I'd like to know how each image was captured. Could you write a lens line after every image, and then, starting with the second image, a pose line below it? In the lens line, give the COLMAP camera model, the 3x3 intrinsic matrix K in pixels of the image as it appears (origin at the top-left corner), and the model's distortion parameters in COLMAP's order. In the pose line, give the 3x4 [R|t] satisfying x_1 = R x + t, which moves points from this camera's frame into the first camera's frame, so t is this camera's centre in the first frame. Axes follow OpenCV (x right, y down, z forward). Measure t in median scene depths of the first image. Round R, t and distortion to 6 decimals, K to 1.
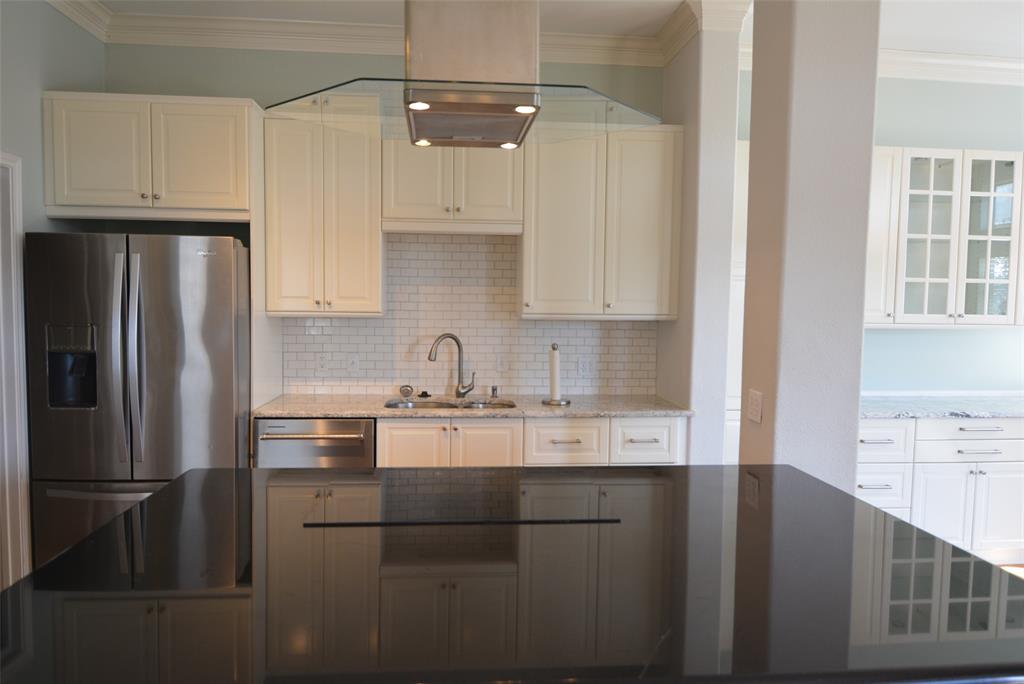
lens RADIAL K [[697.2, 0, 513.0], [0, 697.2, 340.7], [0, 0, 1]] dist [0.007441, -0.024065]
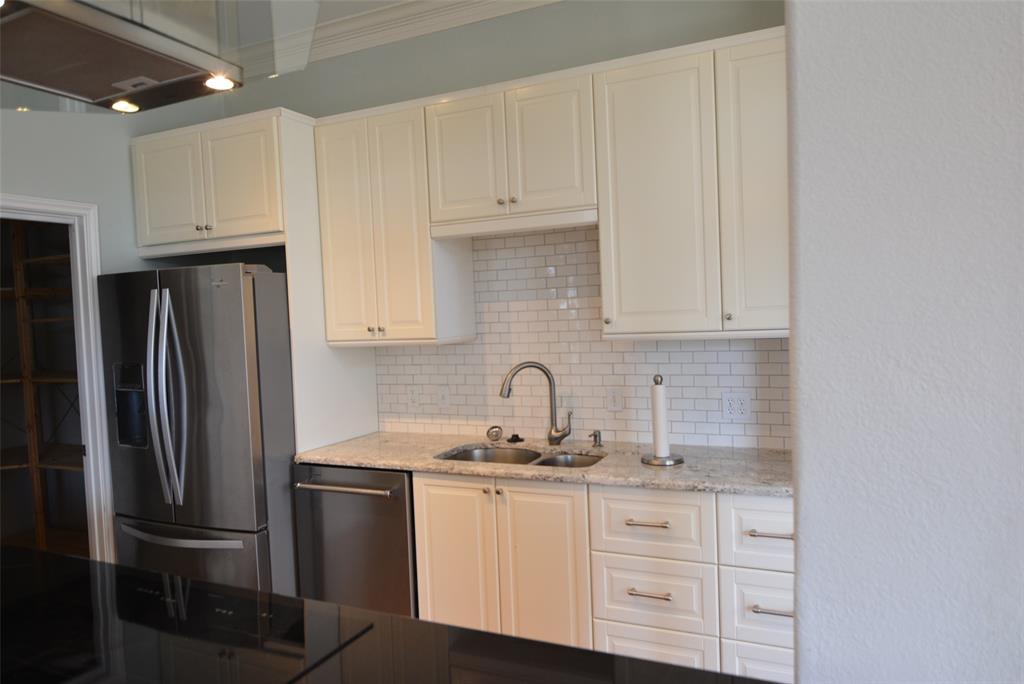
lens RADIAL K [[697.2, 0, 513.0], [0, 697.2, 340.7], [0, 0, 1]] dist [0.007441, -0.024065]
pose [[0.861482, -0.027793, -0.507028, 0.298316], [0.021535, 0.999602, -0.018205, -0.021145], [0.507332, 0.004764, 0.861737, 0.342200]]
